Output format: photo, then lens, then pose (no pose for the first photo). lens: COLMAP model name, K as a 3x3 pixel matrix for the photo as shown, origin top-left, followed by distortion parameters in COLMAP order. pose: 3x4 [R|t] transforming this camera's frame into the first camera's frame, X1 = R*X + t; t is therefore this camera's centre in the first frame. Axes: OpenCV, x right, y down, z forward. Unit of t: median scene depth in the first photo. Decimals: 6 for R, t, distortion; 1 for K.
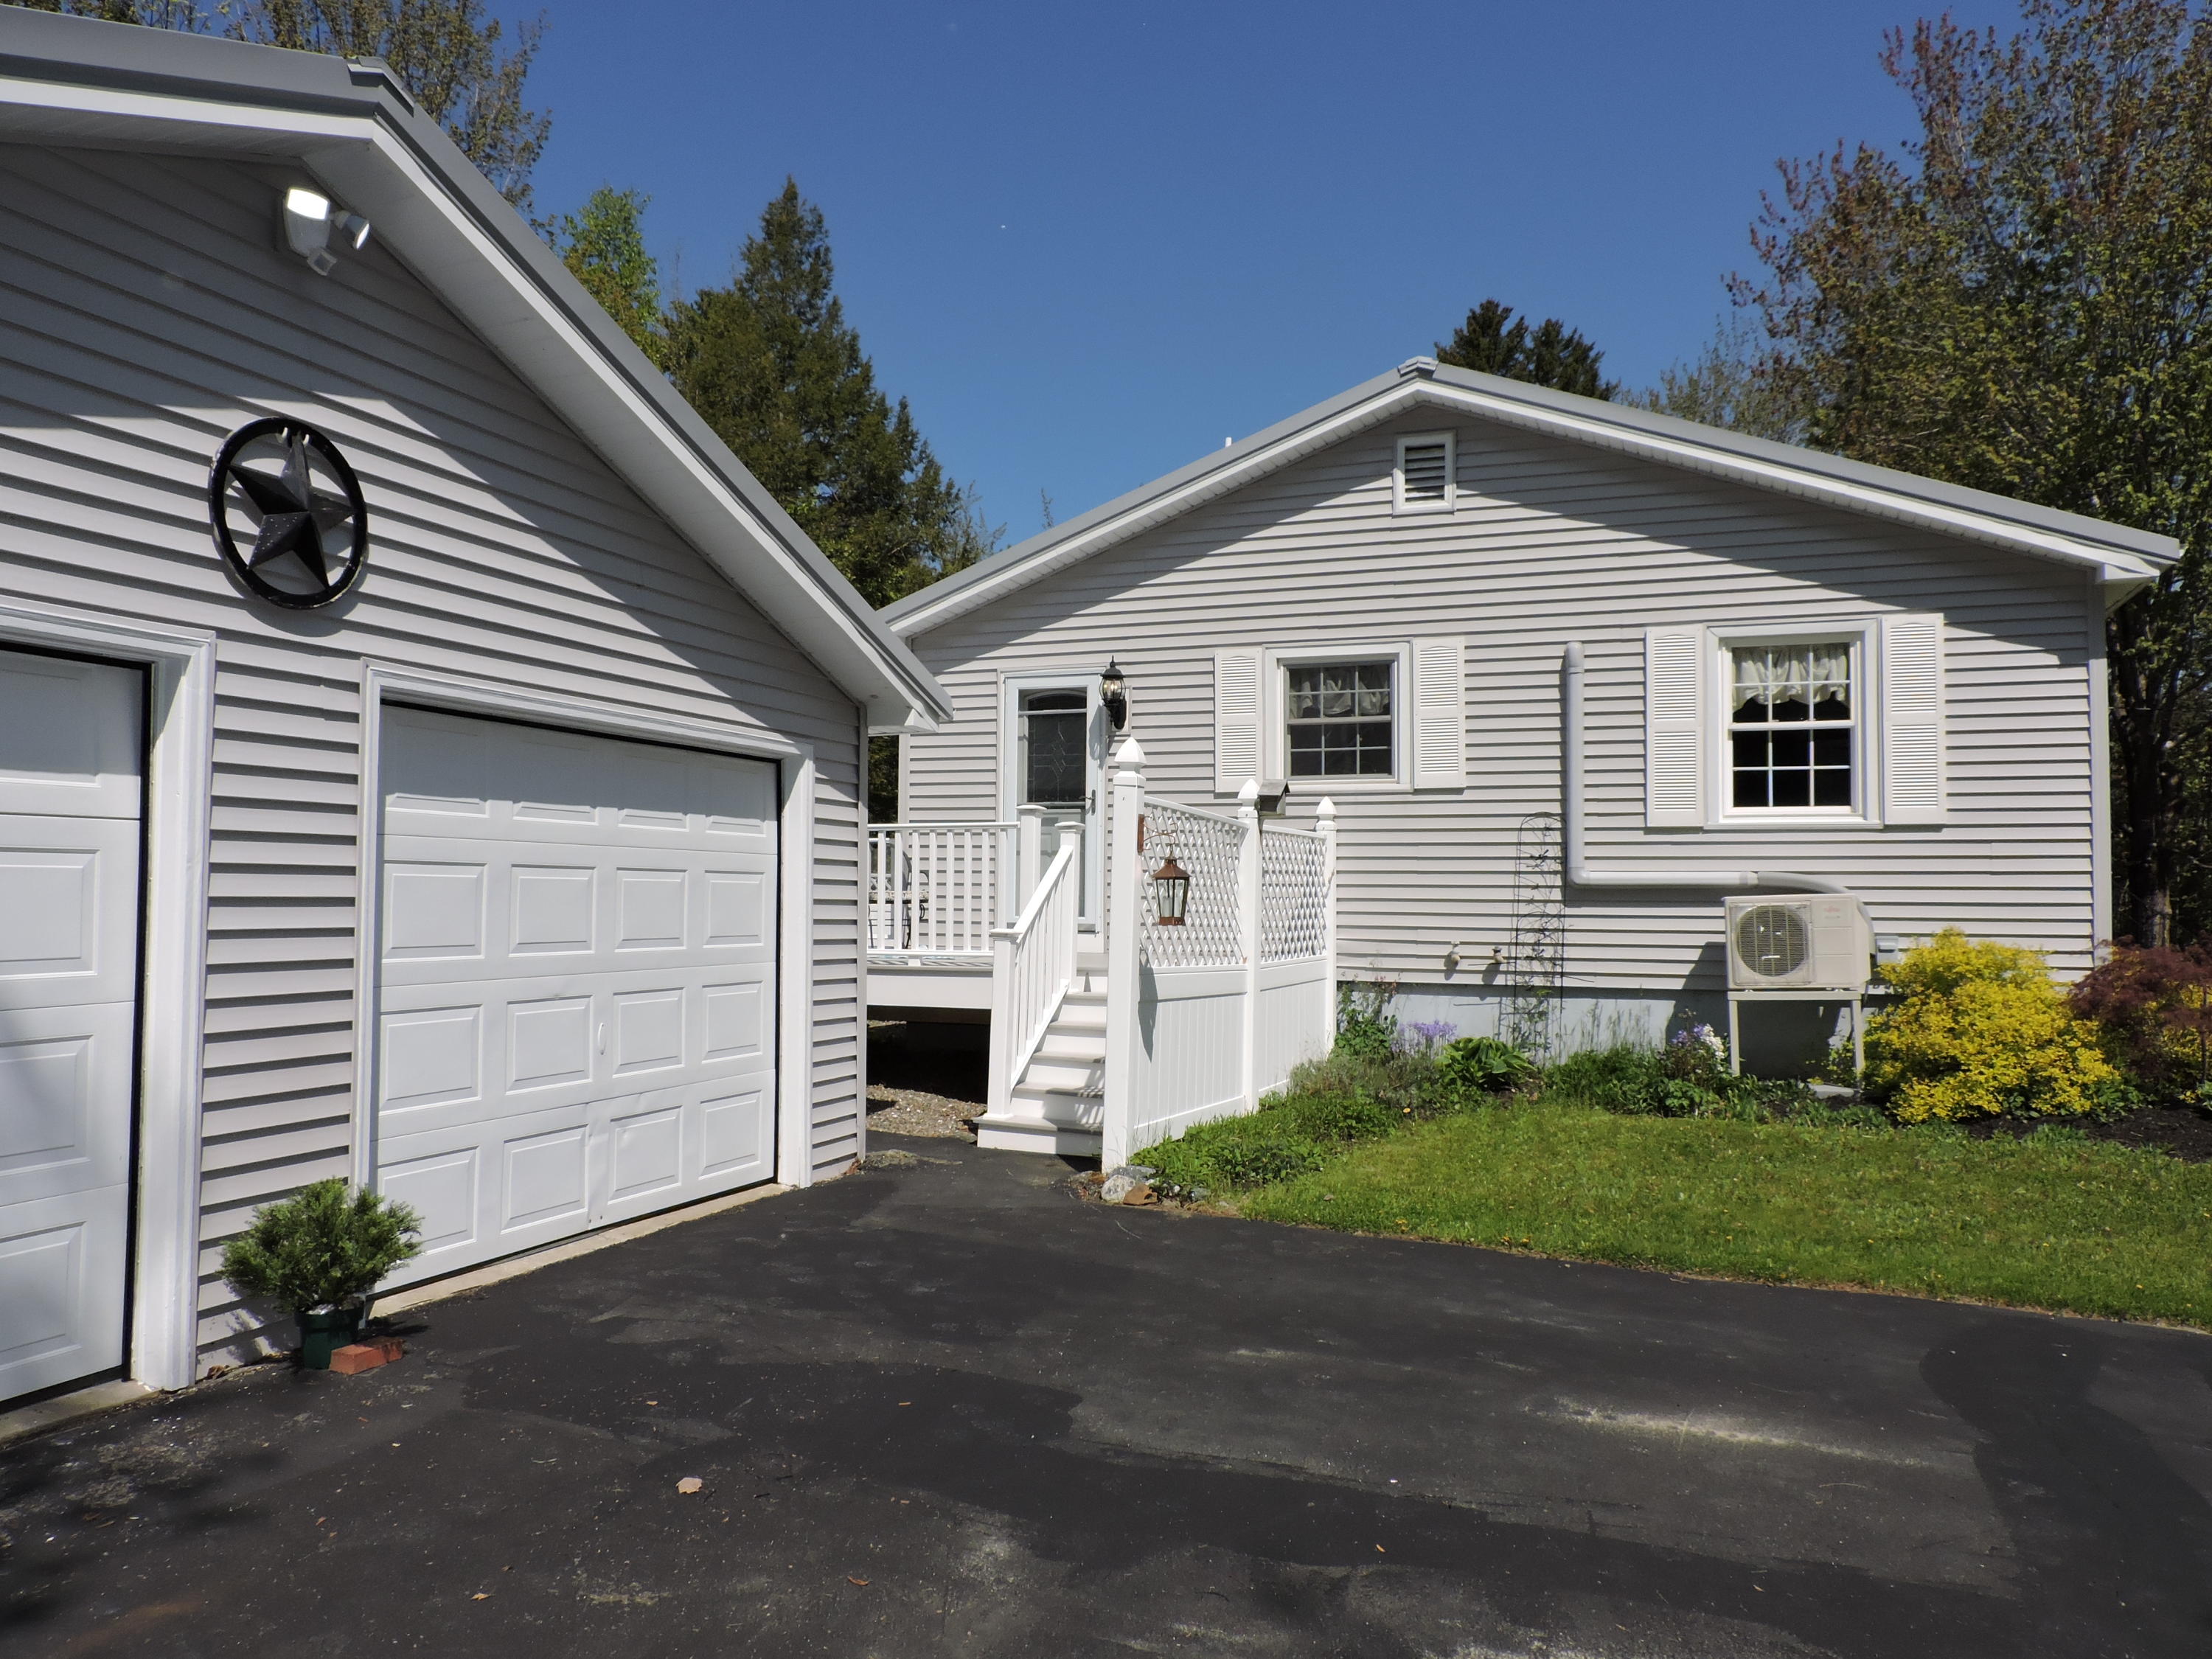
lens RADIAL K [[1579.6, 0, 1110.0], [0, 1579.6, 828.9], [0, 0, 1]] dist [-0.017903, 0.004631]
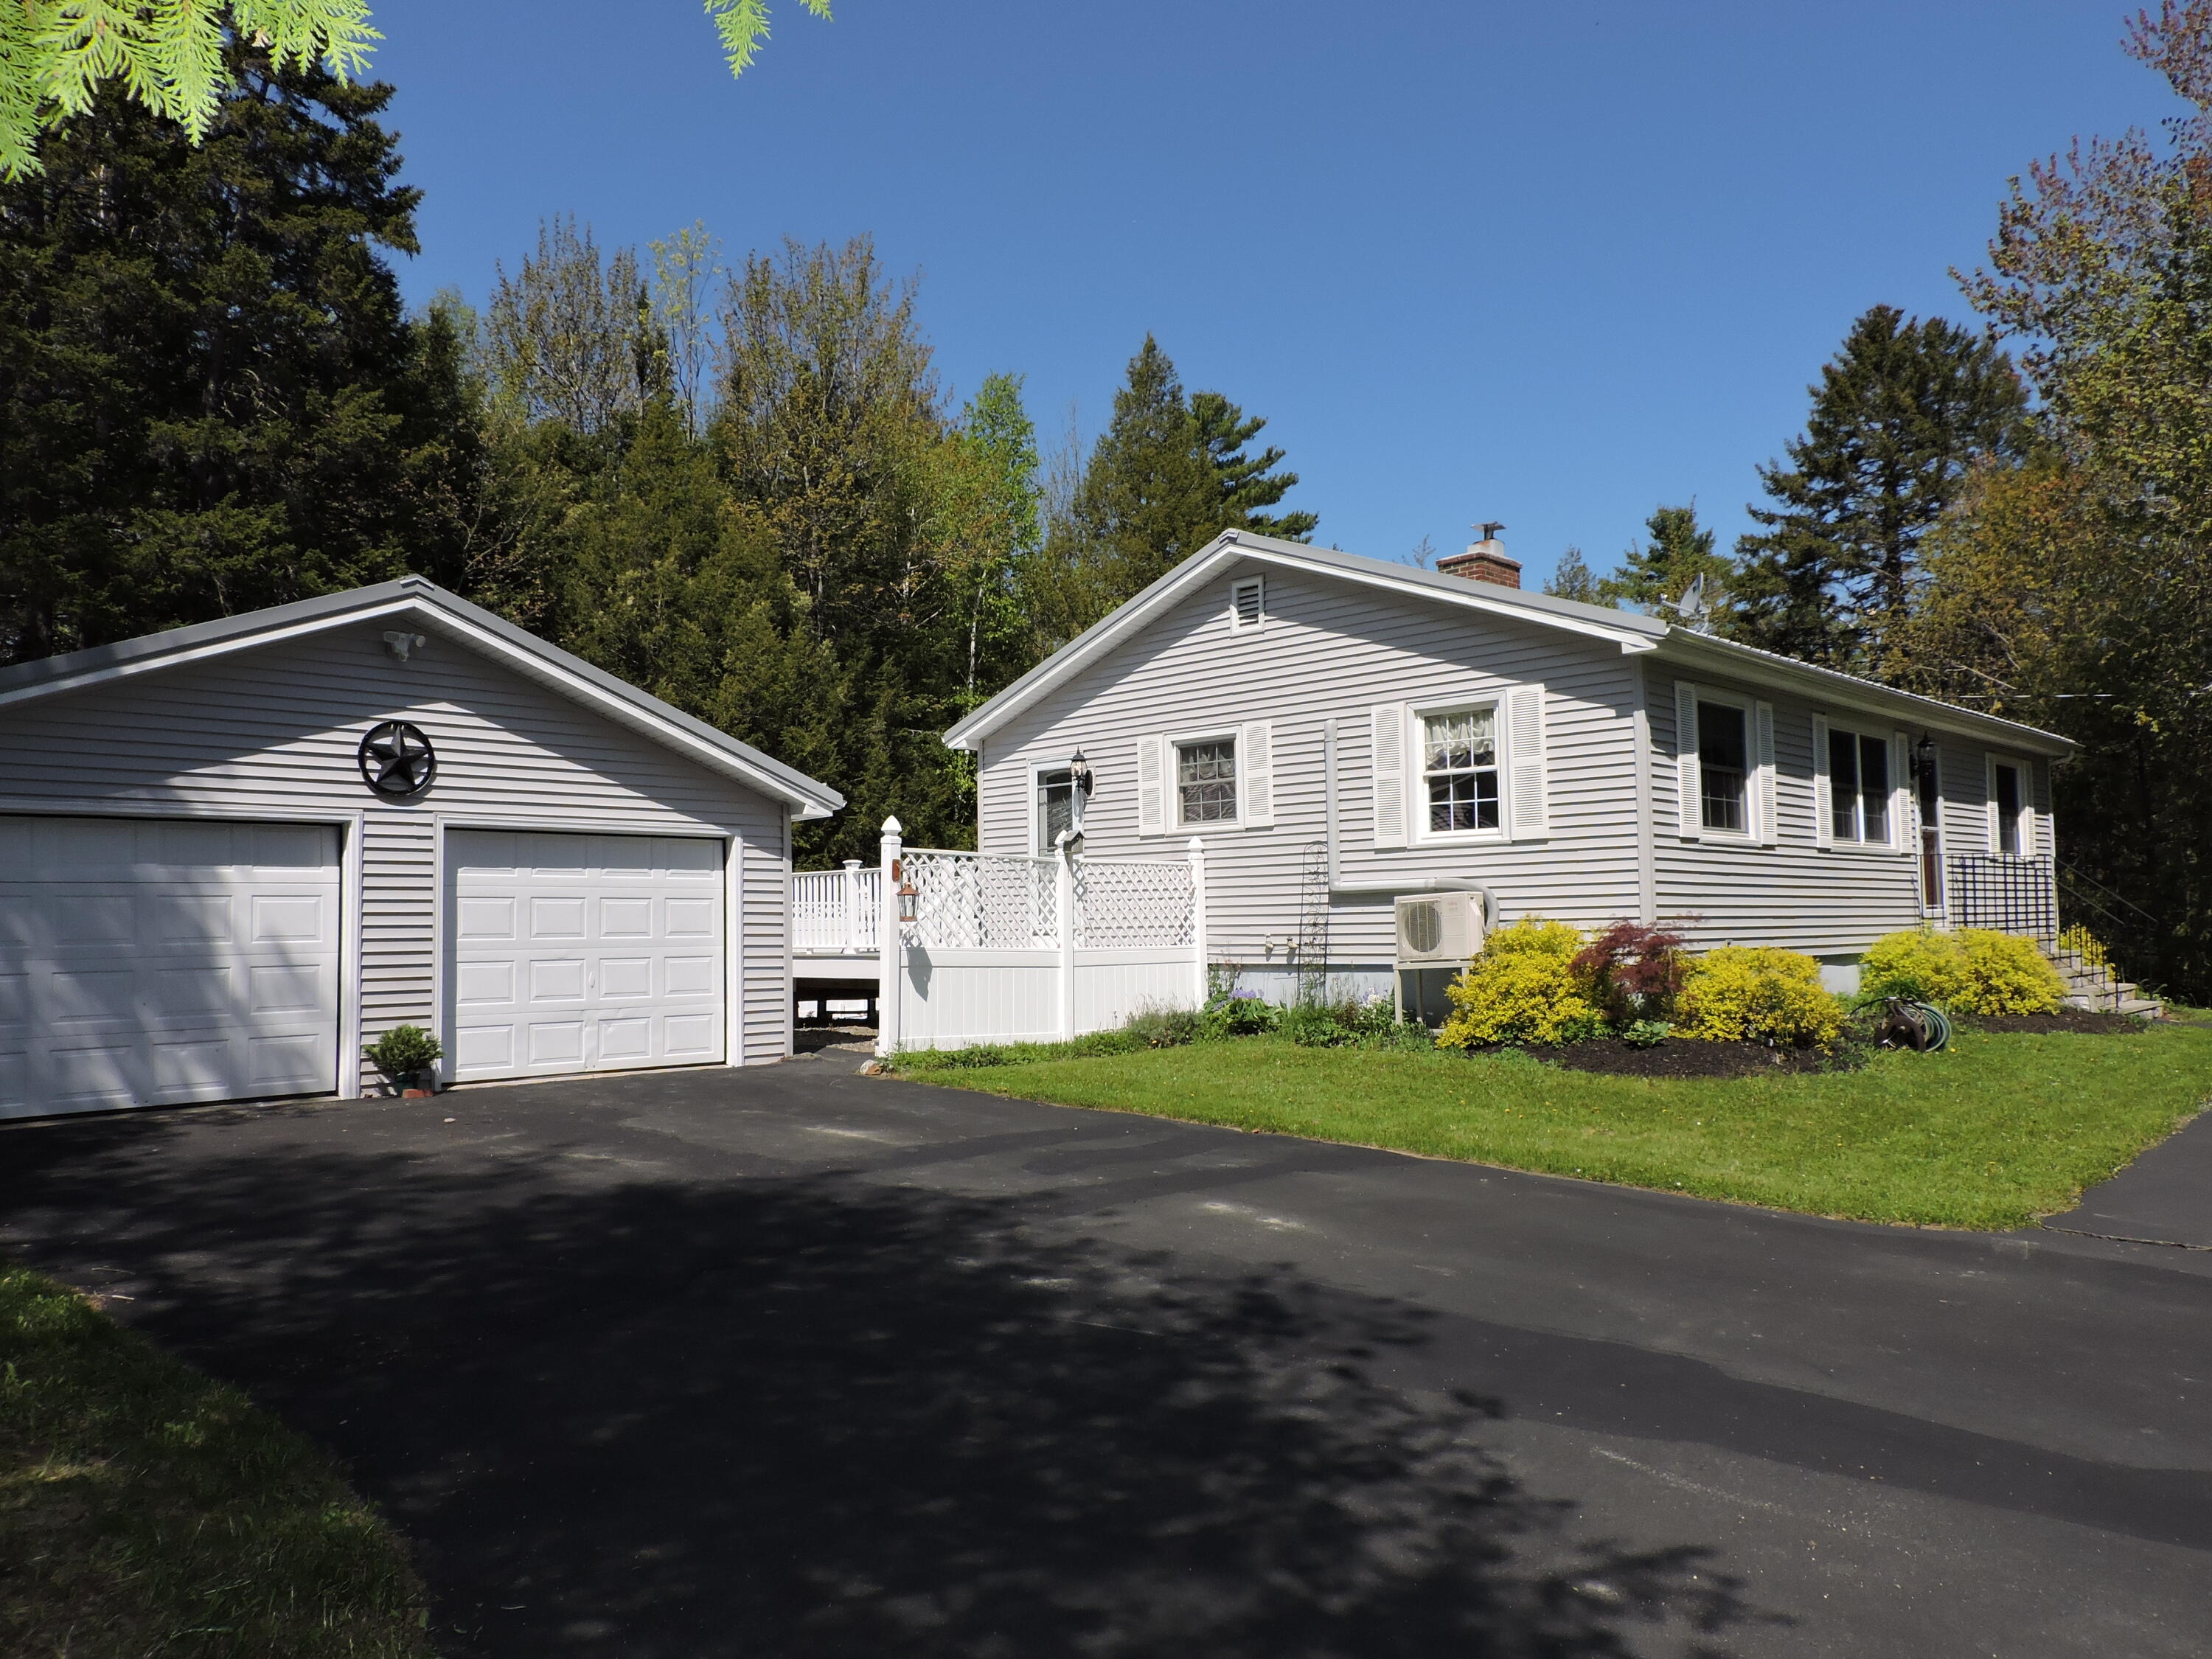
lens RADIAL K [[1579.6, 0, 1100.4], [0, 1579.6, 826.5], [0, 0, 1]] dist [-0.017903, 0.004631]
pose [[0.914293, -0.047980, -0.402202, 0.703367], [0.038910, 0.998771, -0.030697, 0.013074], [0.403180, 0.012416, 0.915036, -0.391658]]
